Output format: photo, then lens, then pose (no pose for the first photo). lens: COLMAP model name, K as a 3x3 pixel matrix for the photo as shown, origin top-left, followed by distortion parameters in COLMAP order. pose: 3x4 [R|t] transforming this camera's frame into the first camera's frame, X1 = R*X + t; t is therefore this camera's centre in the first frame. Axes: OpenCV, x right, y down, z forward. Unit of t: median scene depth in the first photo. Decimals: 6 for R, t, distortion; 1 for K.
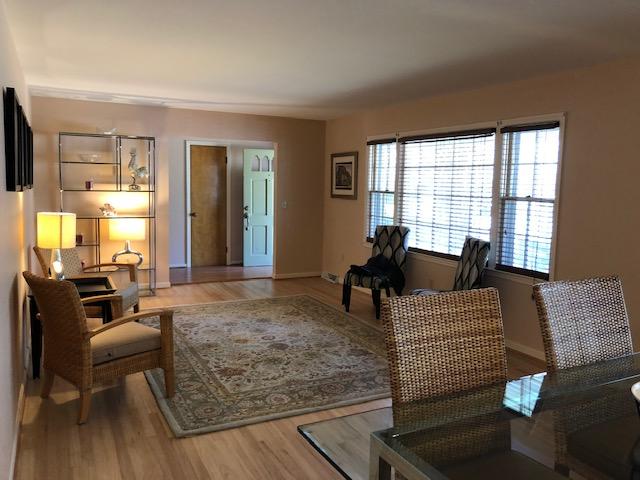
lens RADIAL K [[519.5, 0, 318.6], [0, 519.5, 238.9], [0, 0, 1]] dist [0.012979, -0.016972]
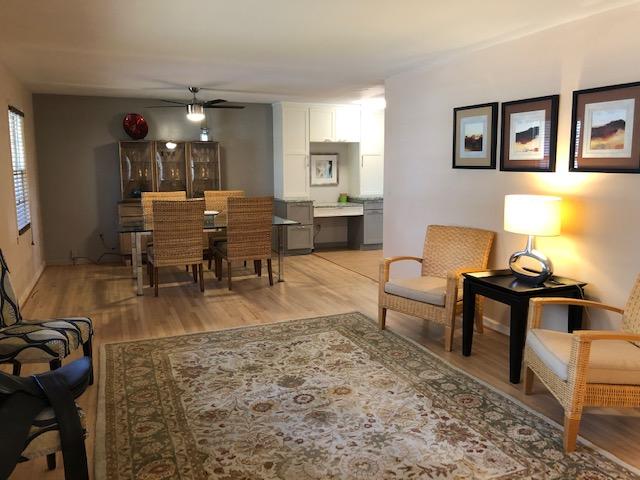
lens RADIAL K [[519.5, 0, 320.7], [0, 519.5, 239.3], [0, 0, 1]] dist [0.012979, -0.016972]
pose [[-0.996639, -0.032964, 0.074998, -0.180799], [-0.013106, 0.967839, 0.251228, -0.189191], [-0.080868, 0.249401, -0.965018, 1.782600]]
